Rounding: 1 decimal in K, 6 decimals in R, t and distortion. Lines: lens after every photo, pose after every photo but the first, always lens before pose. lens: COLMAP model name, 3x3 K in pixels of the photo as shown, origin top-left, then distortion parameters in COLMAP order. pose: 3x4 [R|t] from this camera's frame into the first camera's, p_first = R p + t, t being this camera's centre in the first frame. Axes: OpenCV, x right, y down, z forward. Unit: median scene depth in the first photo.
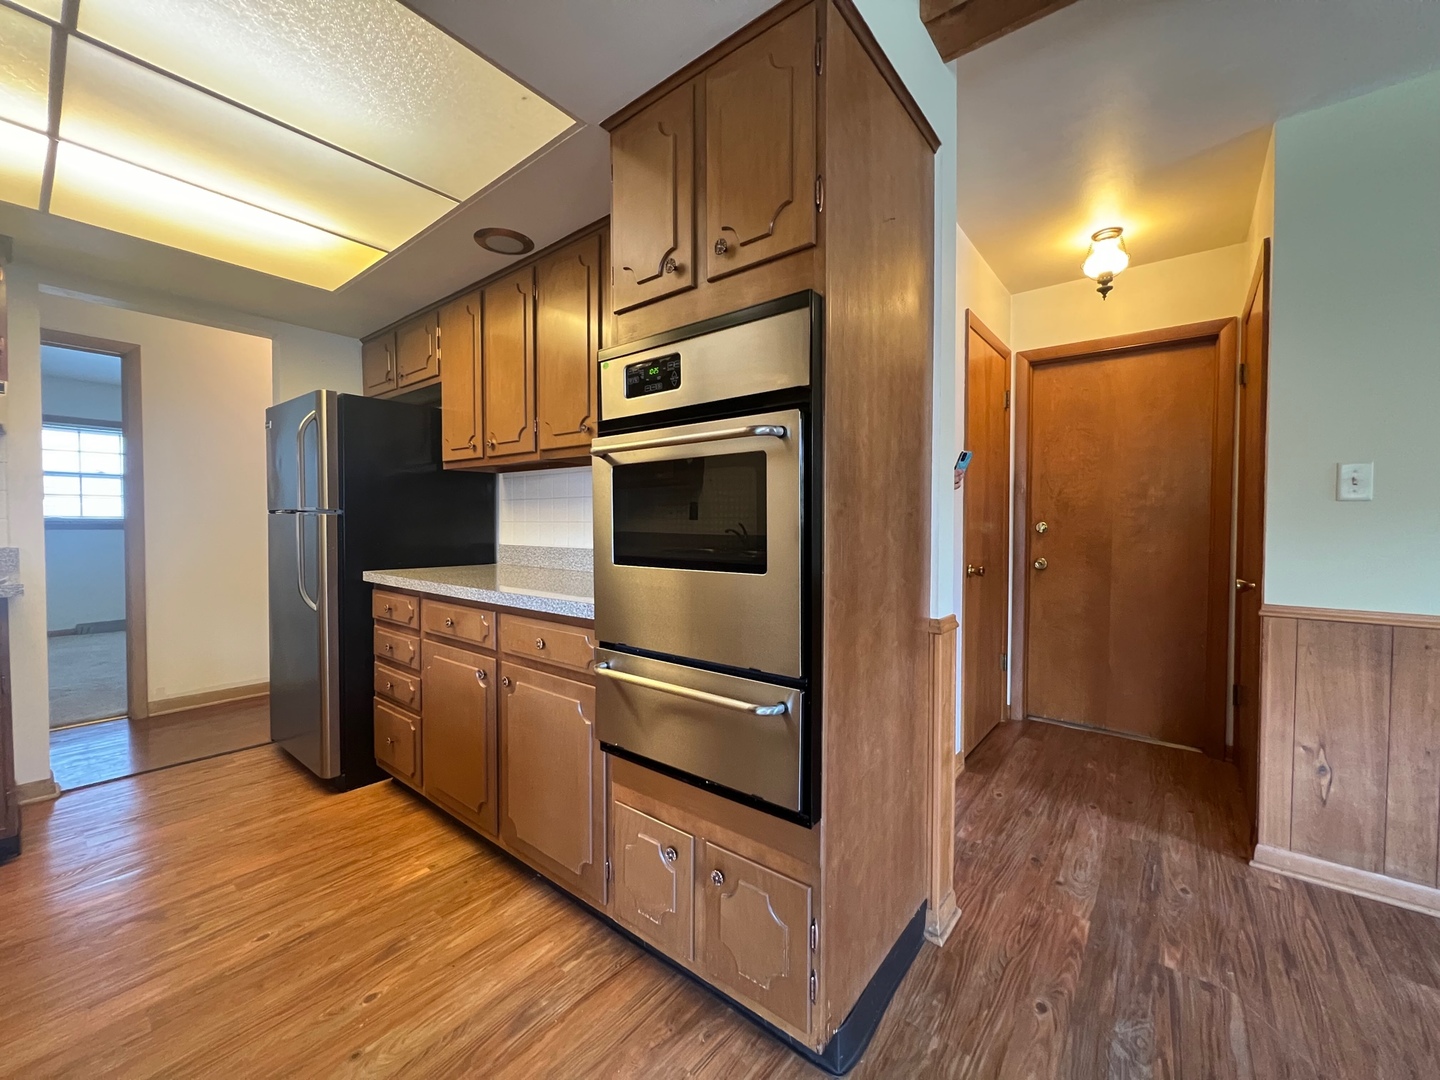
lens RADIAL K [[576.8, 0, 718.0], [0, 576.8, 537.0], [0, 0, 1]] dist [-0.001926, 0.001707]
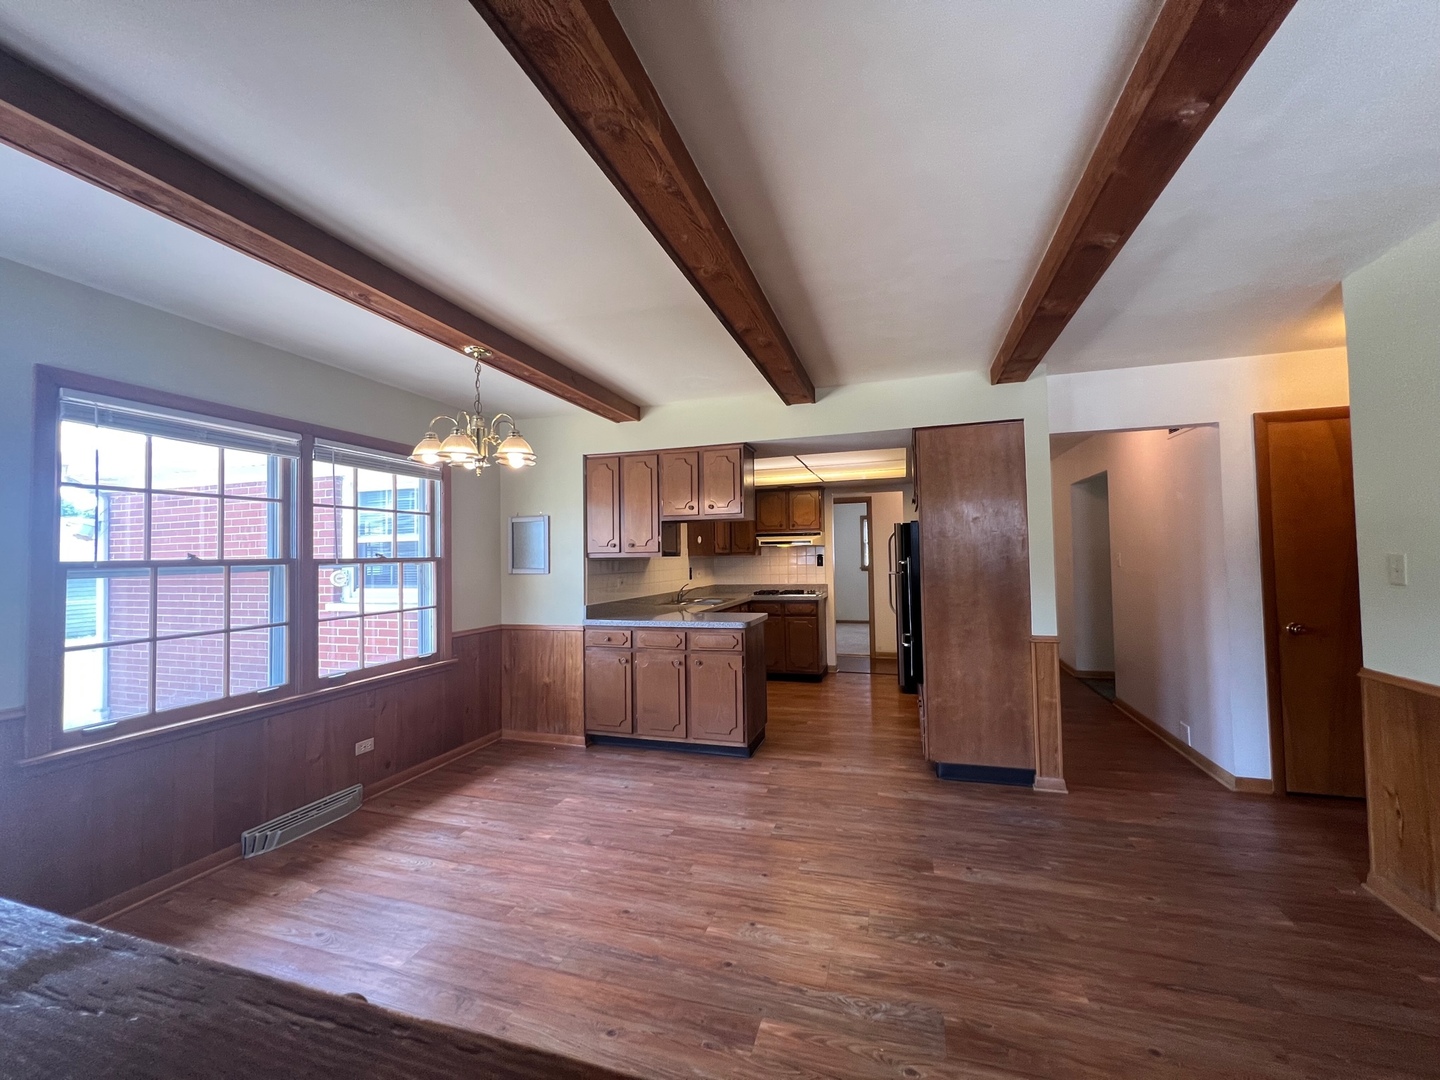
lens RADIAL K [[574.6, 0, 717.9], [0, 574.6, 539.8], [0, 0, 1]] dist [0.001429, 0.000645]
pose [[0.360733, -0.038195, -0.931887, 1.561879], [-0.006089, 0.999043, -0.043304, -0.089247], [0.932649, 0.021296, 0.360156, -0.686701]]
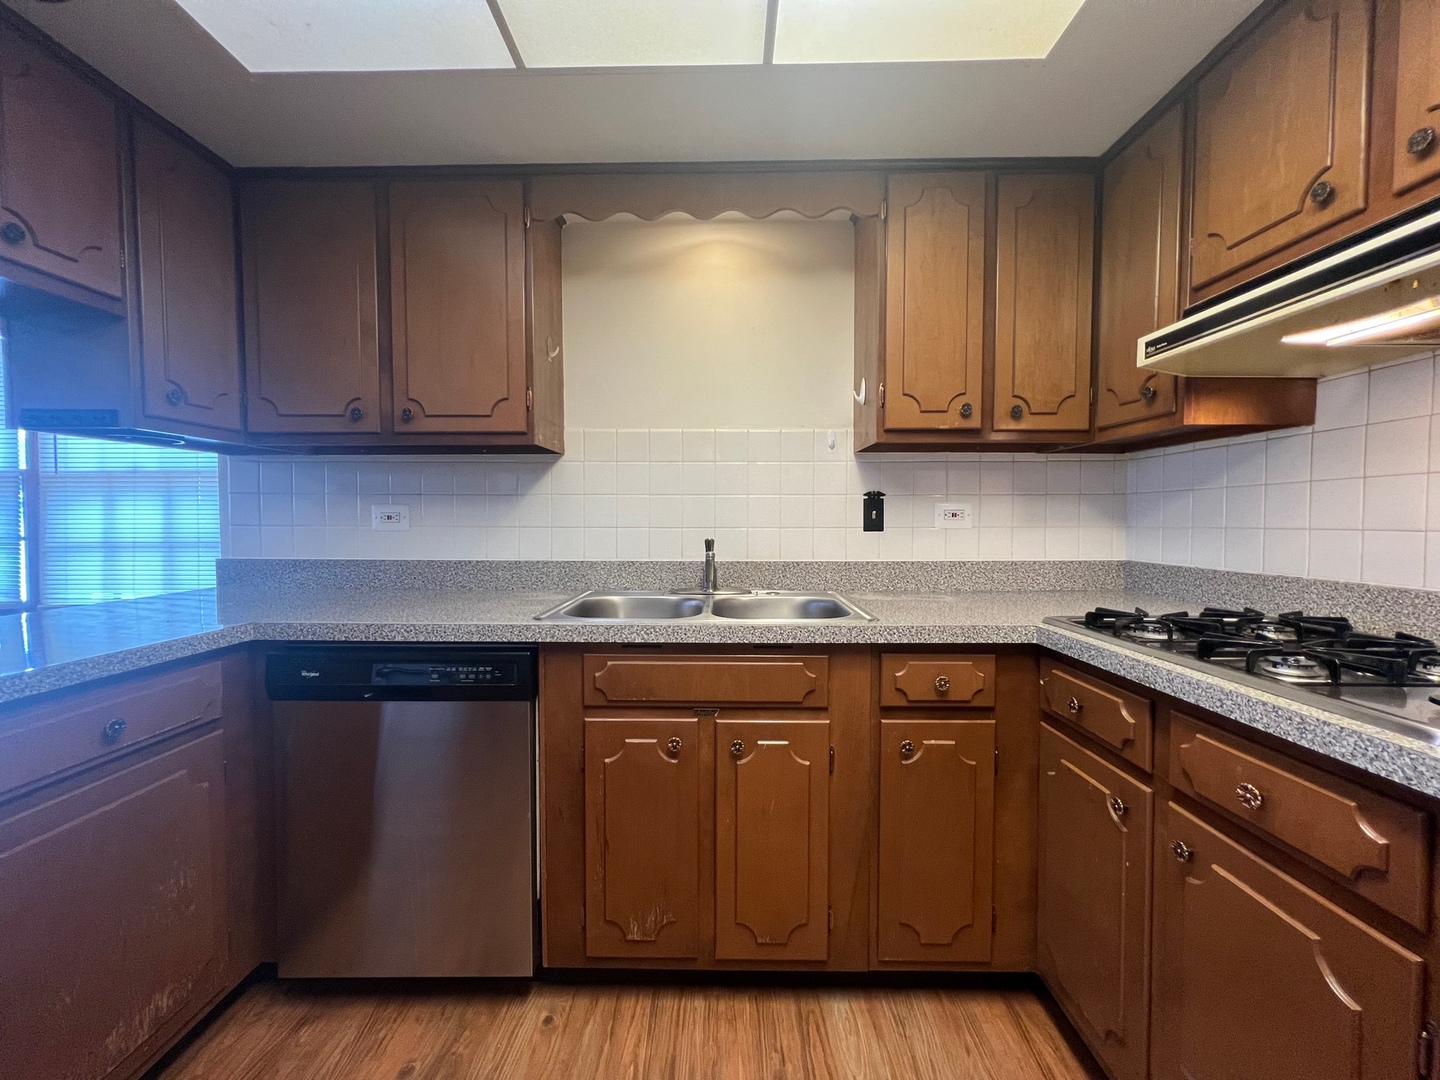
lens RADIAL K [[576.8, 0, 719.2], [0, 576.8, 538.0], [0, 0, 1]] dist [-0.001926, 0.001707]
pose [[-0.786311, 0.017559, -0.617581, -0.710202], [-0.019517, 0.998391, 0.053236, -0.038461], [0.617522, 0.053913, -0.784704, 0.957348]]
